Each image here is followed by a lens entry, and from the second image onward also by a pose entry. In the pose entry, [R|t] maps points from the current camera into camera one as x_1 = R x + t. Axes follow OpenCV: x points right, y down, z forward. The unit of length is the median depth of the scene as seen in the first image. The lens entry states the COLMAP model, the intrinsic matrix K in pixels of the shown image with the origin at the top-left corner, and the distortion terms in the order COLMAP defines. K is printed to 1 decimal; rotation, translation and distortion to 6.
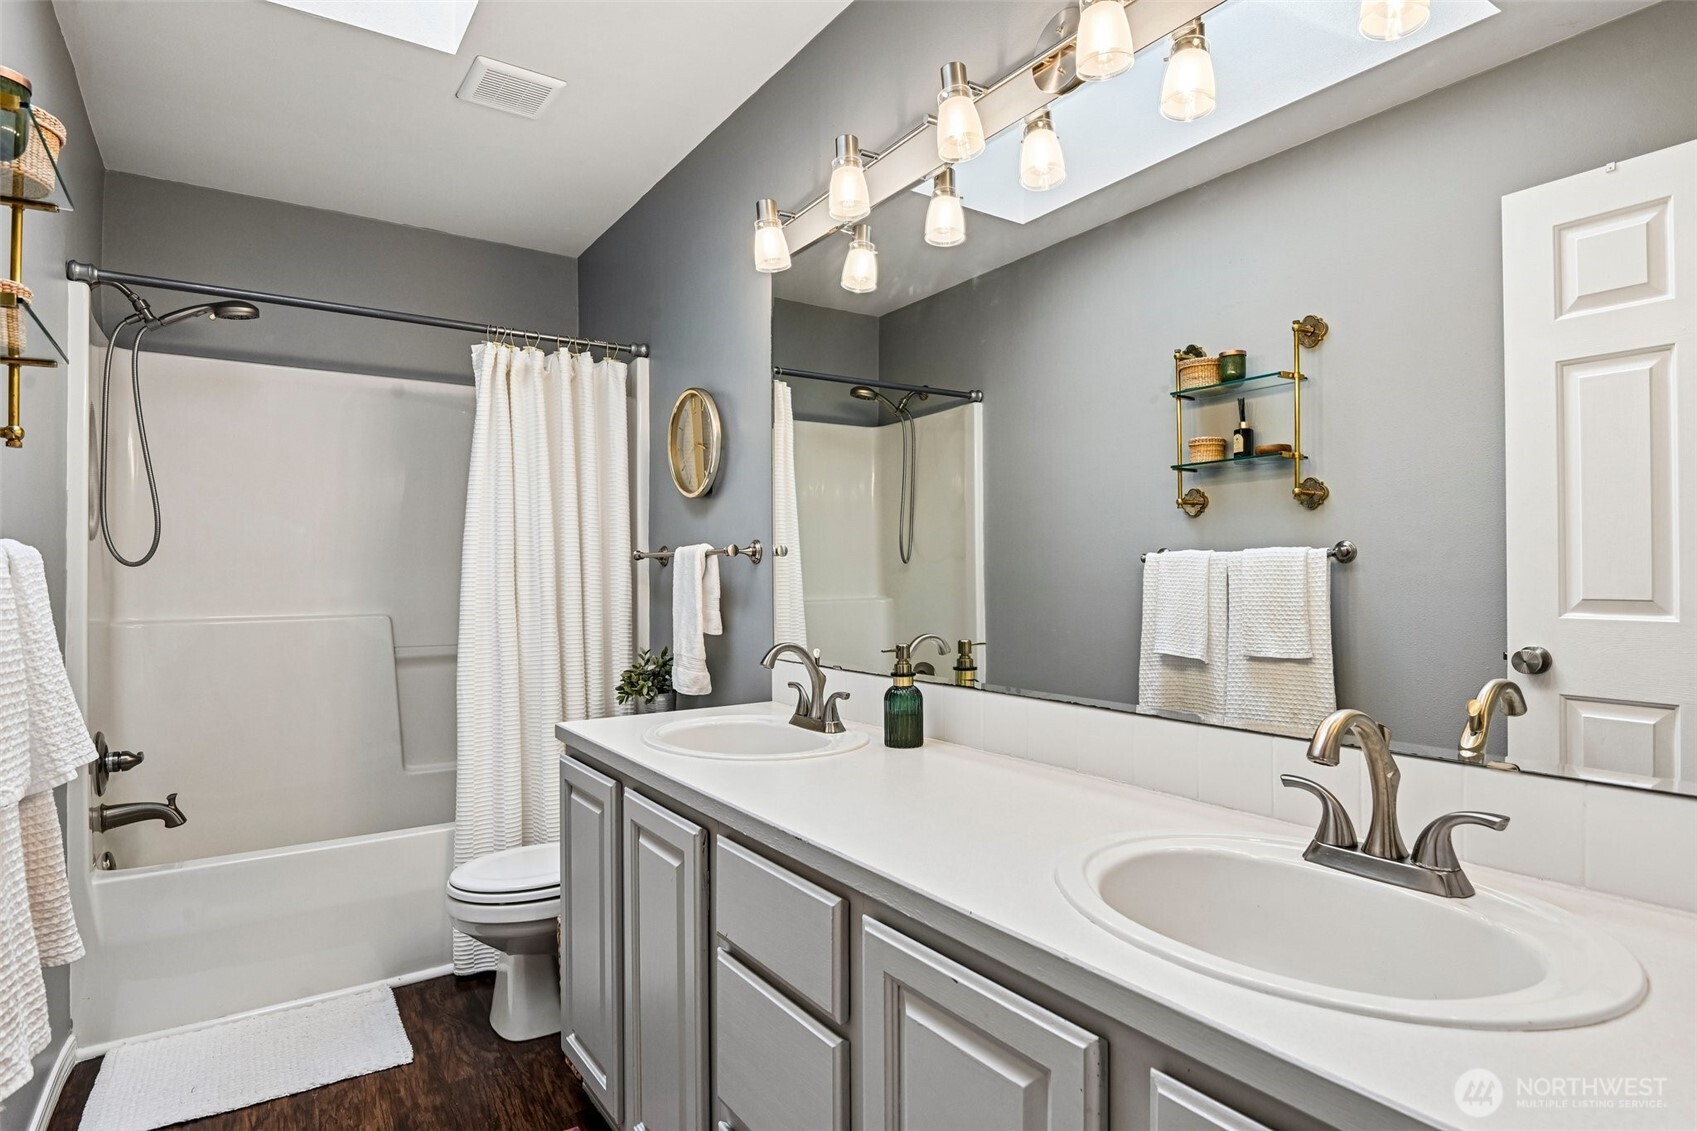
lens RADIAL K [[886.7, 0, 854.9], [0, 886.7, 571.0], [0, 0, 1]] dist [-0.003786, -0.018608]
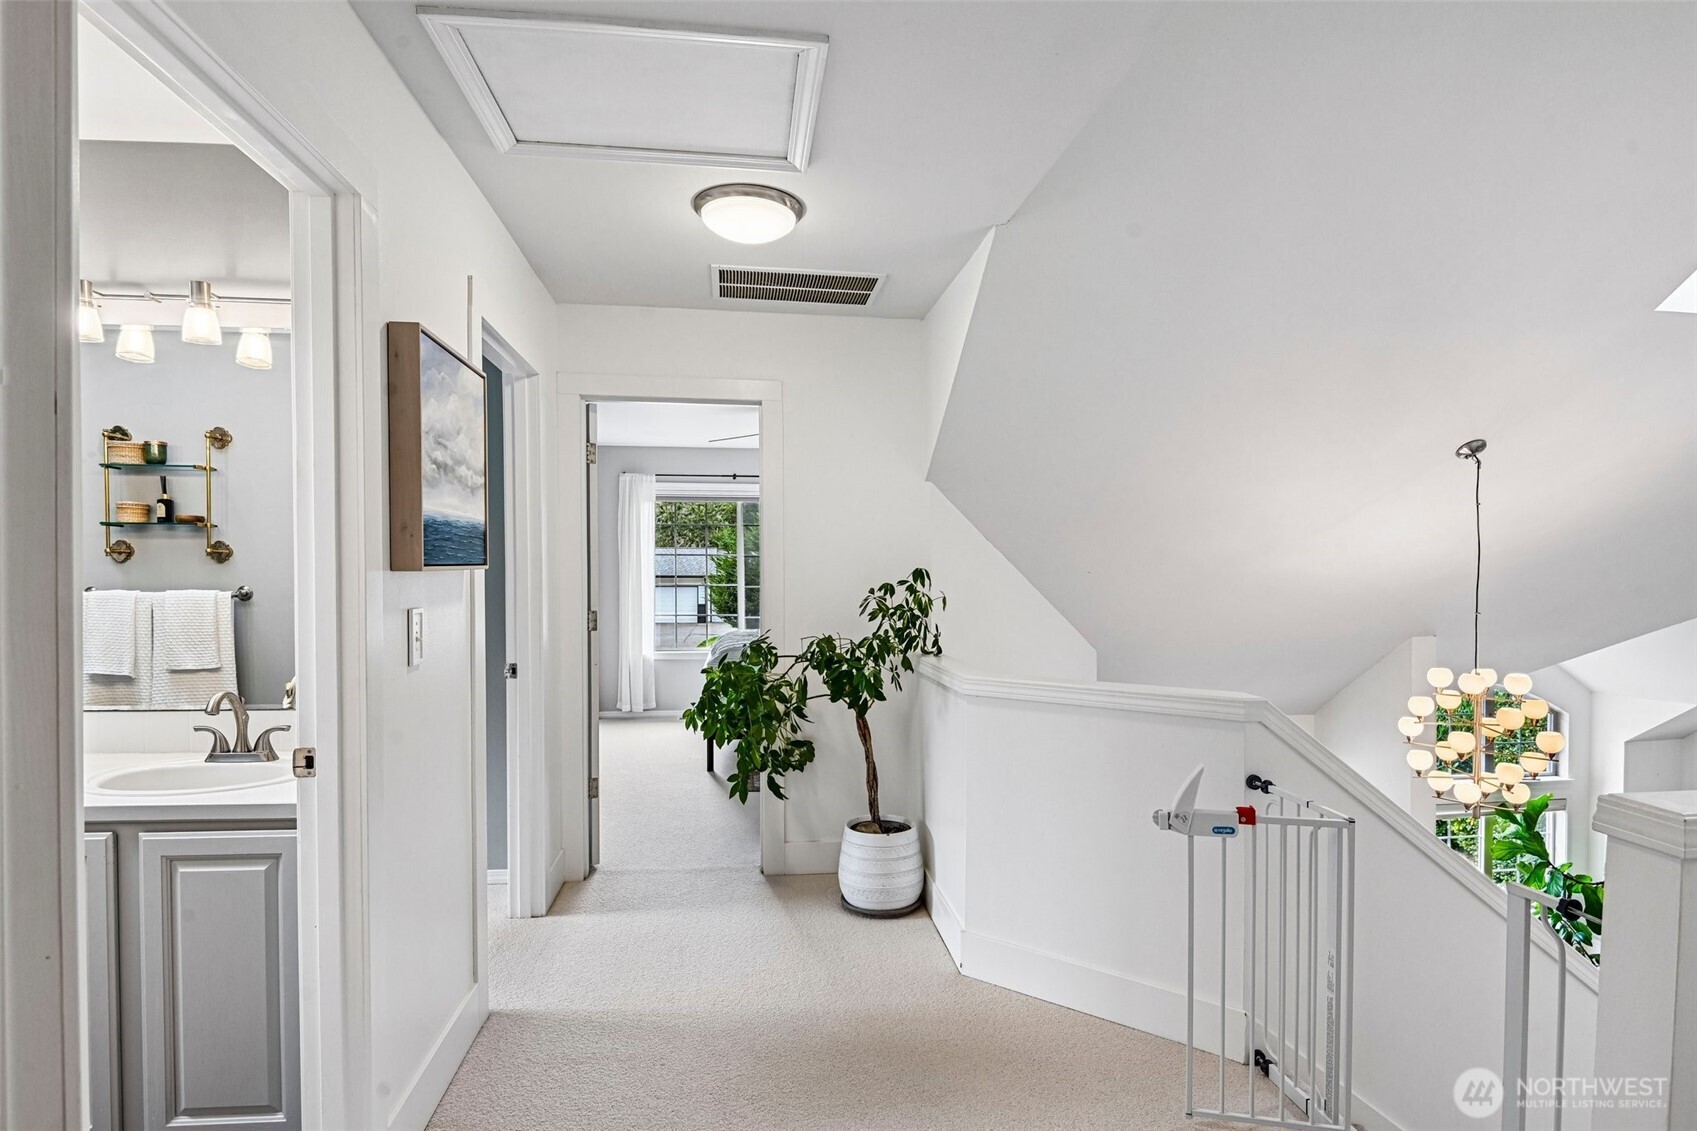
lens RADIAL K [[882.5, 0, 854.0], [0, 882.5, 596.9], [0, 0, 1]] dist [-0.025659, -0.001473]
pose [[0.461901, -0.015682, 0.886793, -0.245435], [-0.010612, 0.999674, 0.023205, -0.056654], [-0.886868, -0.020129, 0.461584, -0.531553]]
